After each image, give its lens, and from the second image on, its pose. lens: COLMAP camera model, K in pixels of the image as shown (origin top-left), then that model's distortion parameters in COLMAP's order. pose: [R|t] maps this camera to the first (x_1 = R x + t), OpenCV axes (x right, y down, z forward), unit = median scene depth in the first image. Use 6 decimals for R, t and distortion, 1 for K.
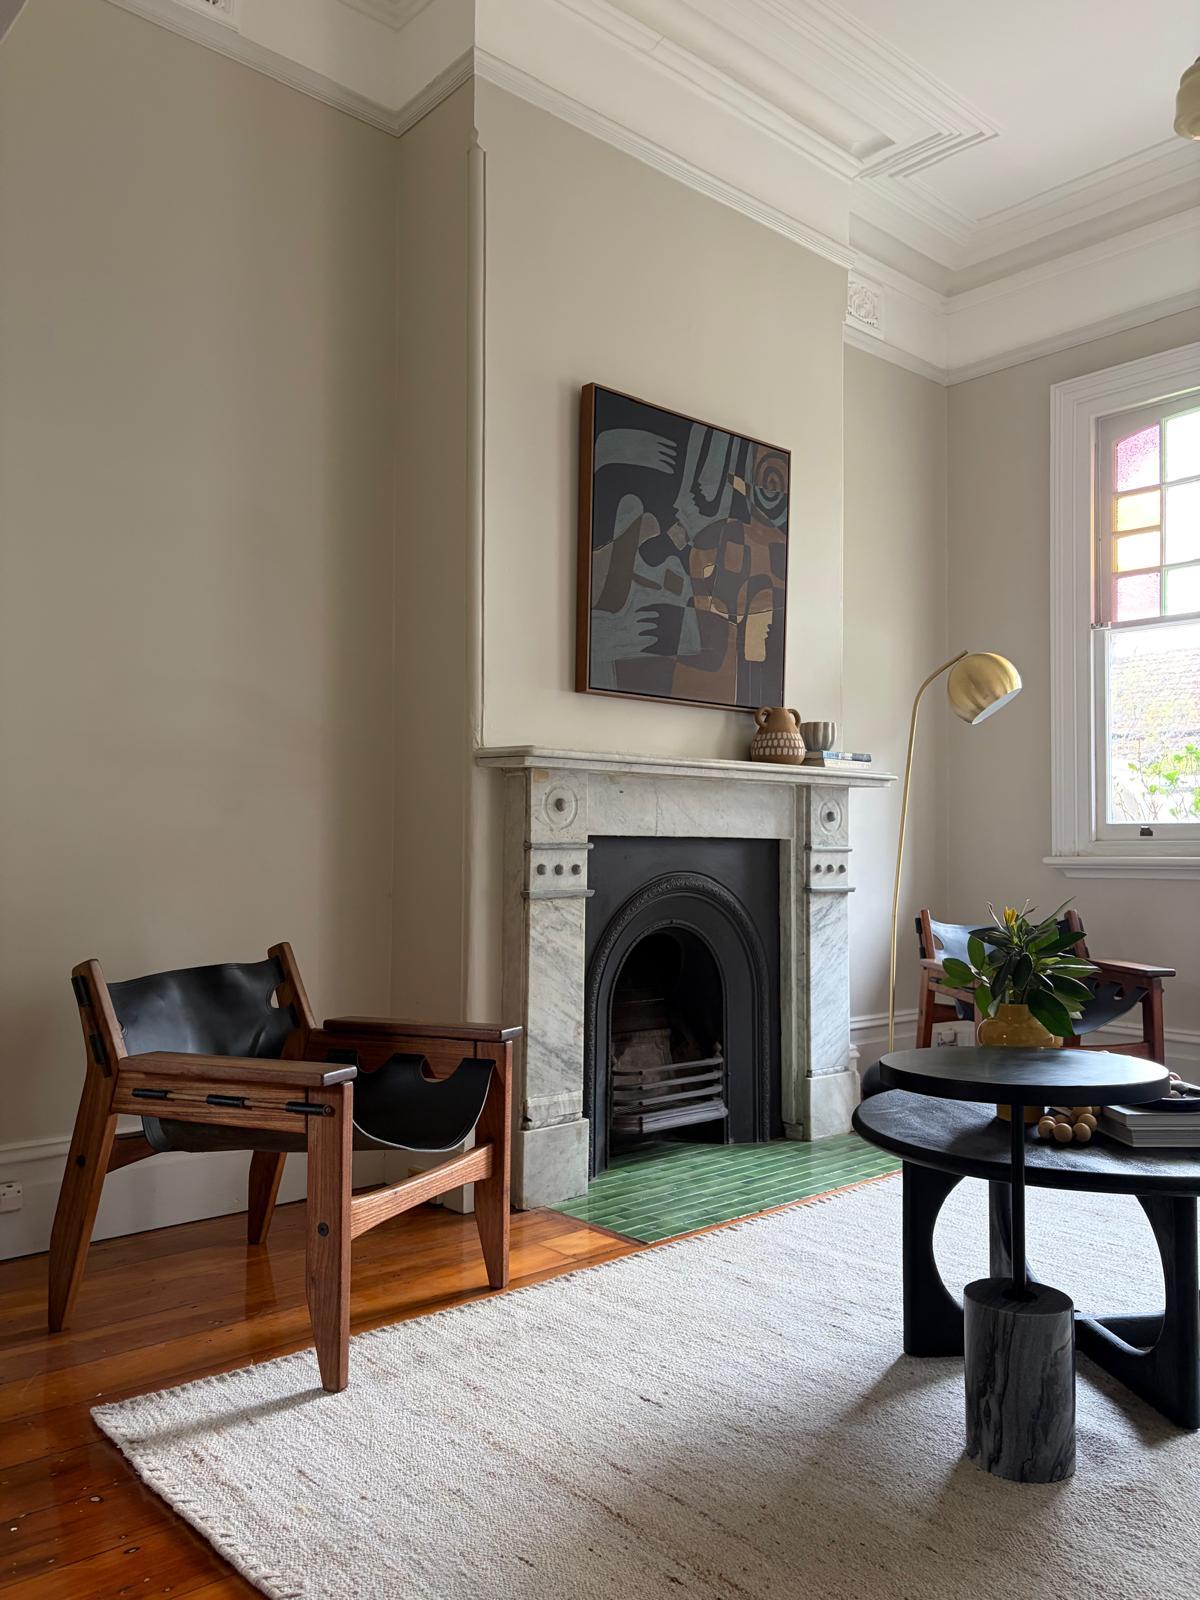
lens RADIAL K [[1257.0, 0, 600.0], [0, 1257.0, 800.0], [0, 0, 1]] dist [0.079533, 0.000235]
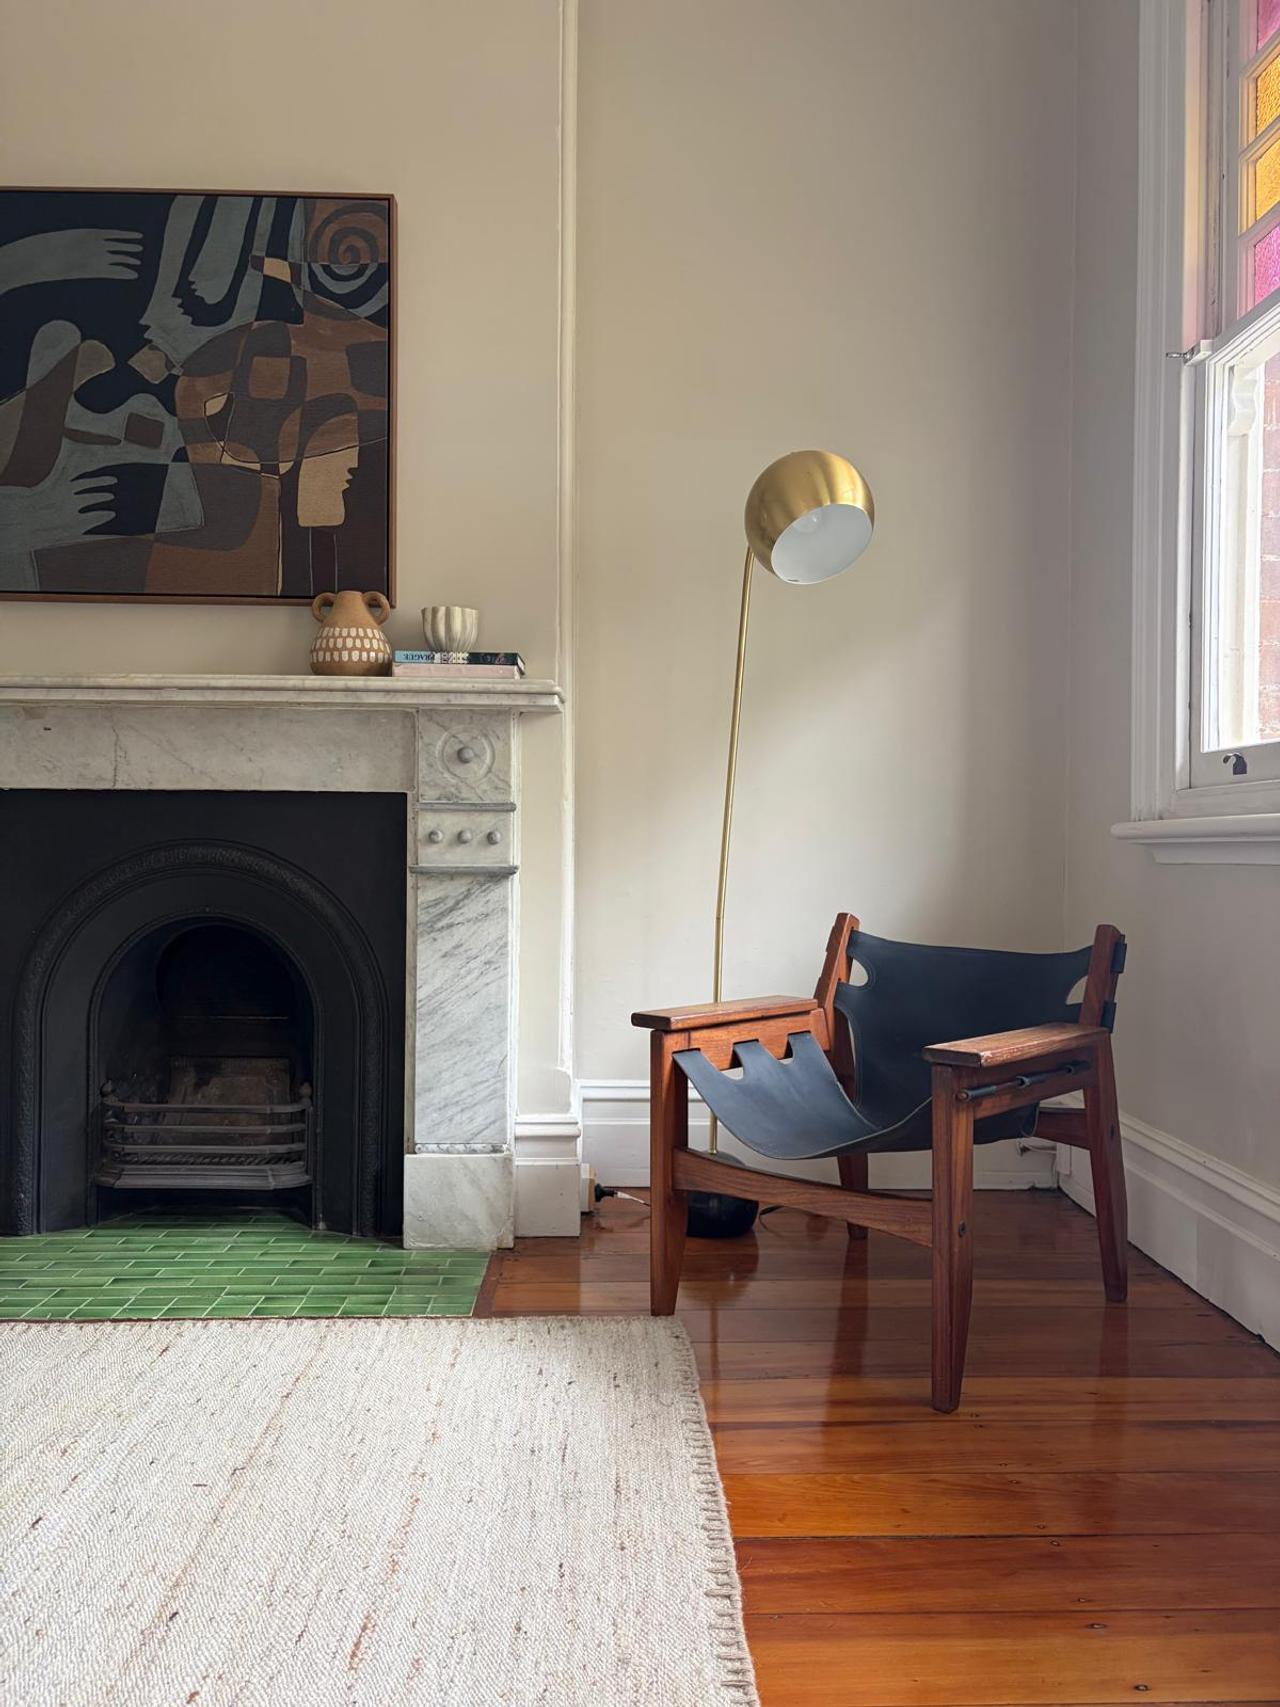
lens RADIAL K [[1334.5, 0, 640.0], [0, 1334.5, 853.5], [0, 0, 1]] dist [0.004714, 0.004765]
pose [[0.761247, 0.003530, -0.648452, 0.724446], [0.022810, 0.999221, 0.032217, 0.045305], [0.648060, -0.039316, 0.760573, 0.570110]]
